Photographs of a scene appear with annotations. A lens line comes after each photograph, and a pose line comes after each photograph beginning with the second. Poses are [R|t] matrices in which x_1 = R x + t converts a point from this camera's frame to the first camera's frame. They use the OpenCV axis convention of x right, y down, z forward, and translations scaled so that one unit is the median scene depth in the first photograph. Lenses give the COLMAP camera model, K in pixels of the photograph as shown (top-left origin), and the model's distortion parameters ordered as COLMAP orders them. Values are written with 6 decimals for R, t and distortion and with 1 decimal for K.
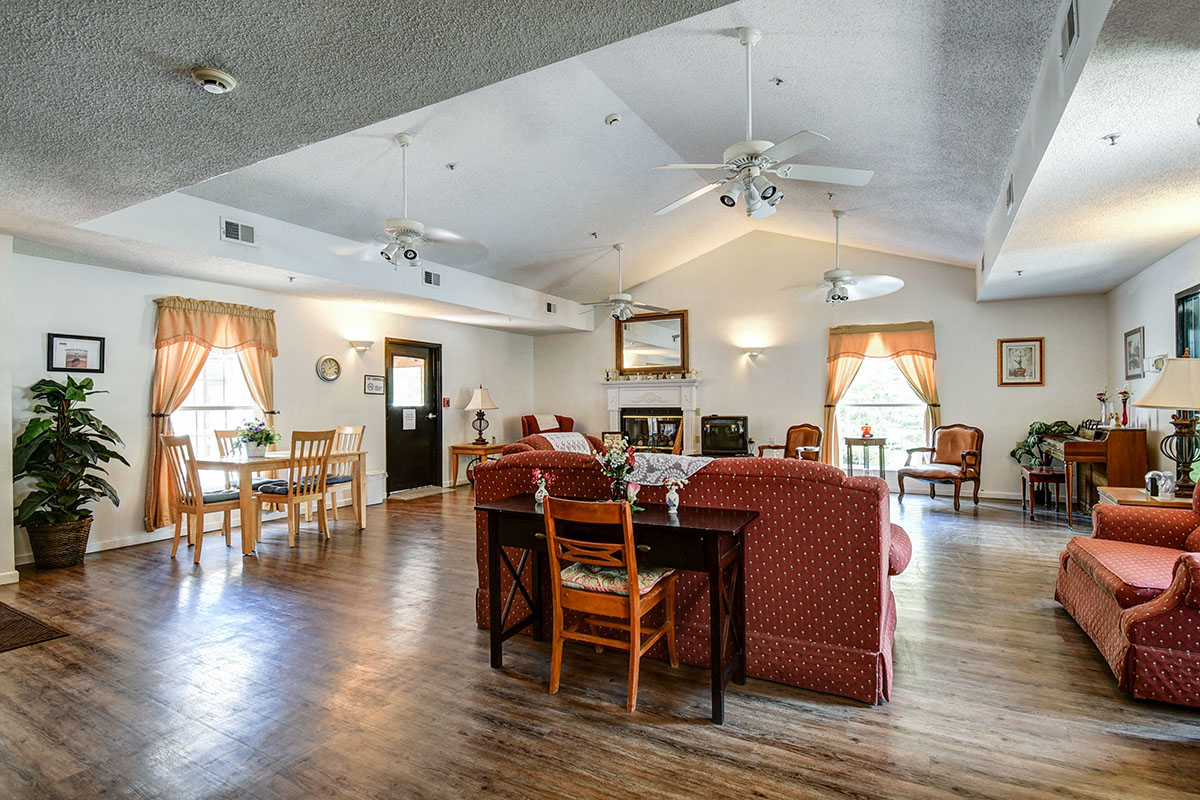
lens RADIAL K [[574.2, 0, 599.7], [0, 574.2, 399.6], [0, 0, 1]] dist [-0.001846, -0.000260]
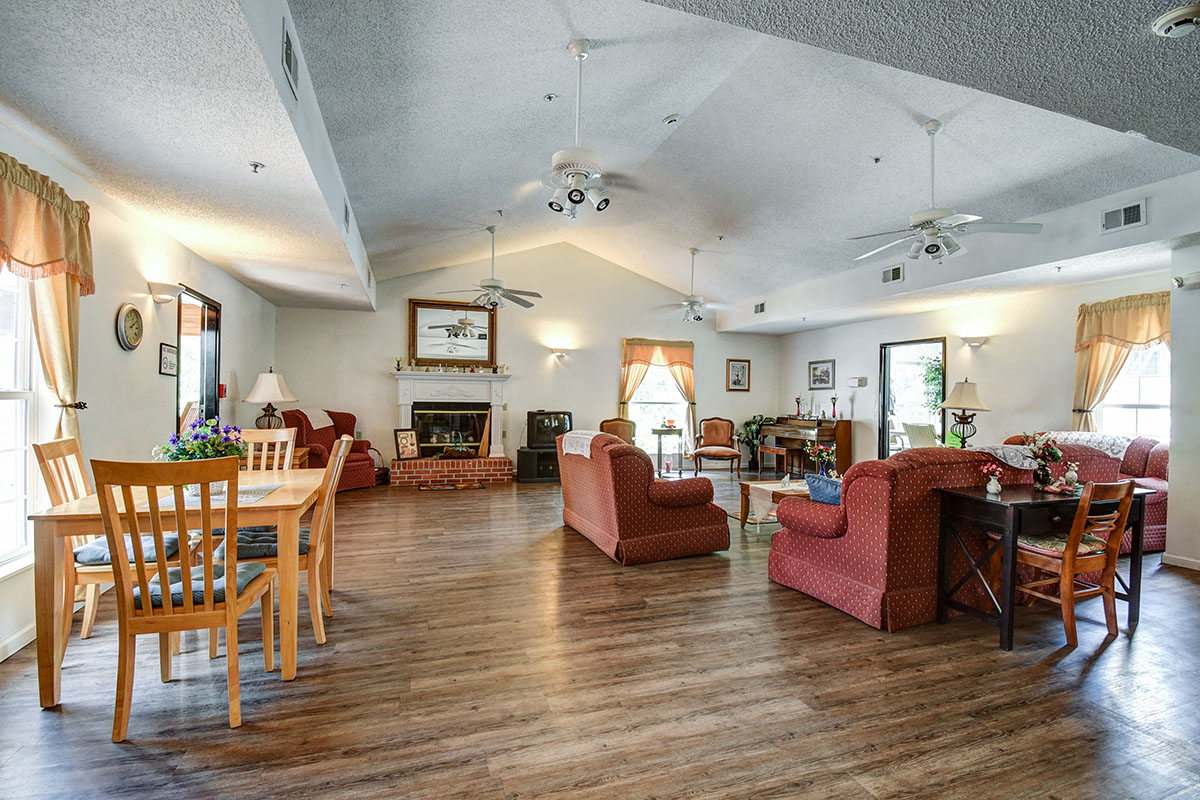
lens RADIAL K [[532.4, 0, 596.2], [0, 532.4, 402.6], [0, 0, 1]] dist [-0.001594, -0.000178]
pose [[0.693453, 0.010600, 0.720423, -0.450414], [-0.024333, 0.999666, 0.008713, 0.001982], [-0.720090, -0.023572, 0.693480, 0.269649]]
